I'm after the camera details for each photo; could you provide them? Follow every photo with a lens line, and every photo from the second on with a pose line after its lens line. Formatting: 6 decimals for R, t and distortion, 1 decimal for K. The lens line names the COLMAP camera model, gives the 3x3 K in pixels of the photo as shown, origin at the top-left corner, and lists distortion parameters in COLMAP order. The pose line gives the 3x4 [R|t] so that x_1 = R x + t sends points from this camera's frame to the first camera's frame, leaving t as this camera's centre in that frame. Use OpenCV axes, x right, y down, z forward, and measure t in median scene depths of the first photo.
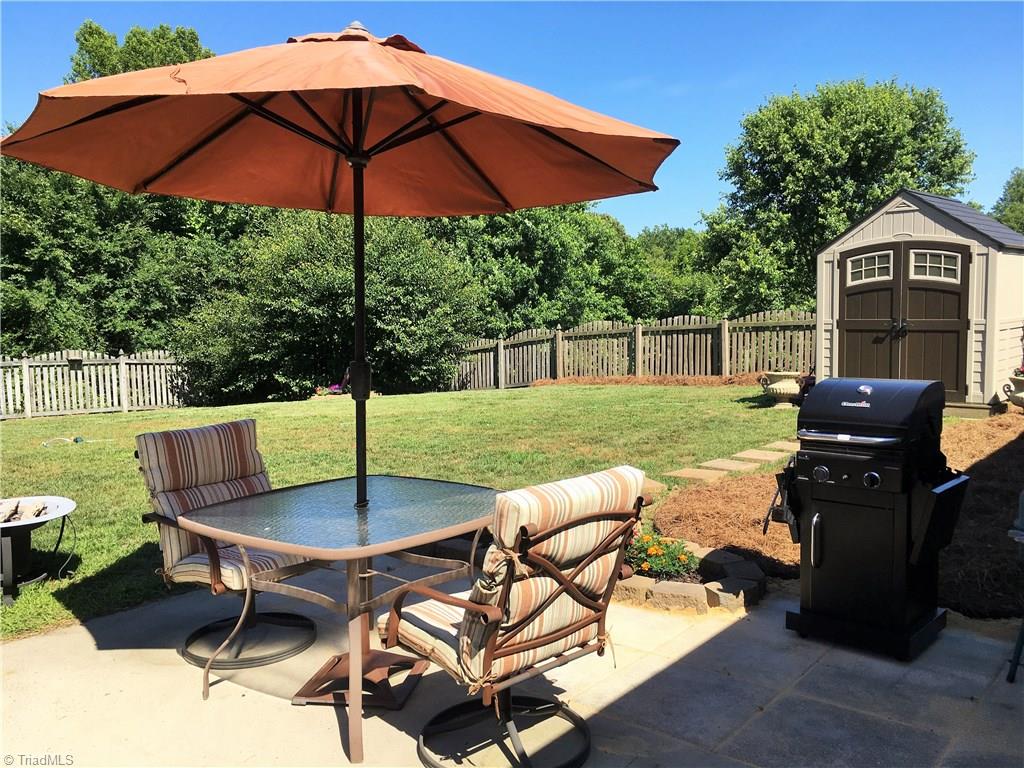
lens RADIAL K [[866.6, 0, 532.7], [0, 866.6, 385.1], [0, 0, 1]] dist [0.075431, -0.084788]
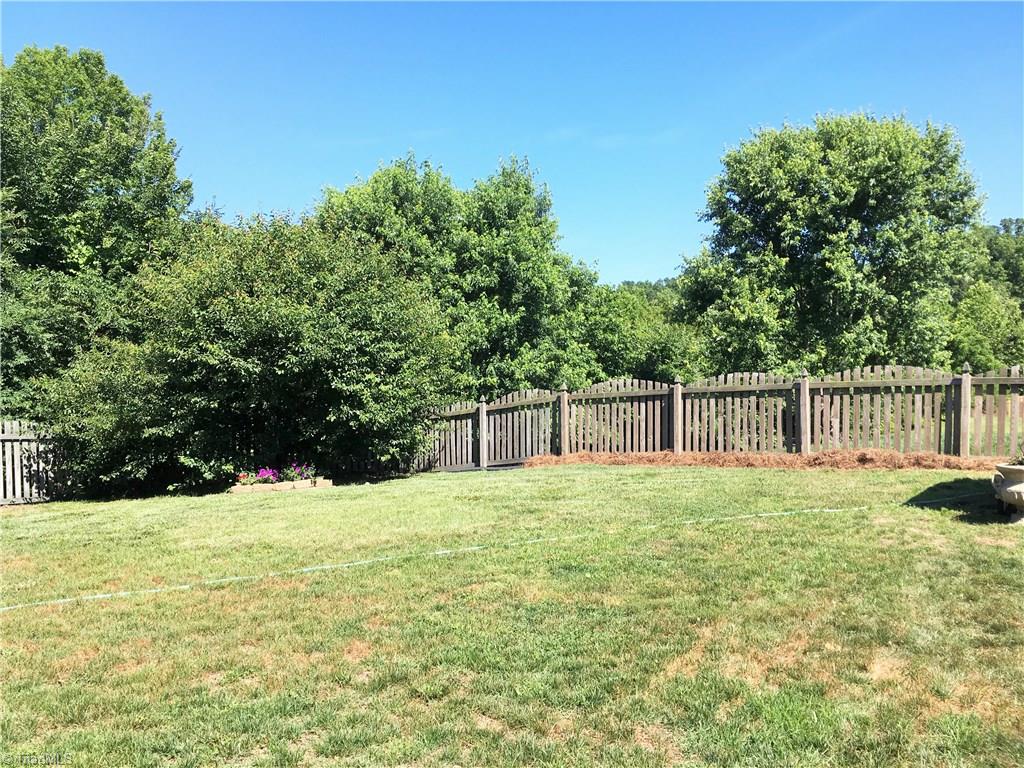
lens RADIAL K [[866.6, 0, 532.7], [0, 866.6, 385.1], [0, 0, 1]] dist [0.075431, -0.084788]
pose [[0.995180, -0.000830, 0.098059, -0.058408], [0.007101, 0.997949, -0.063625, -0.016111], [-0.097805, 0.064015, 0.993145, 0.192053]]
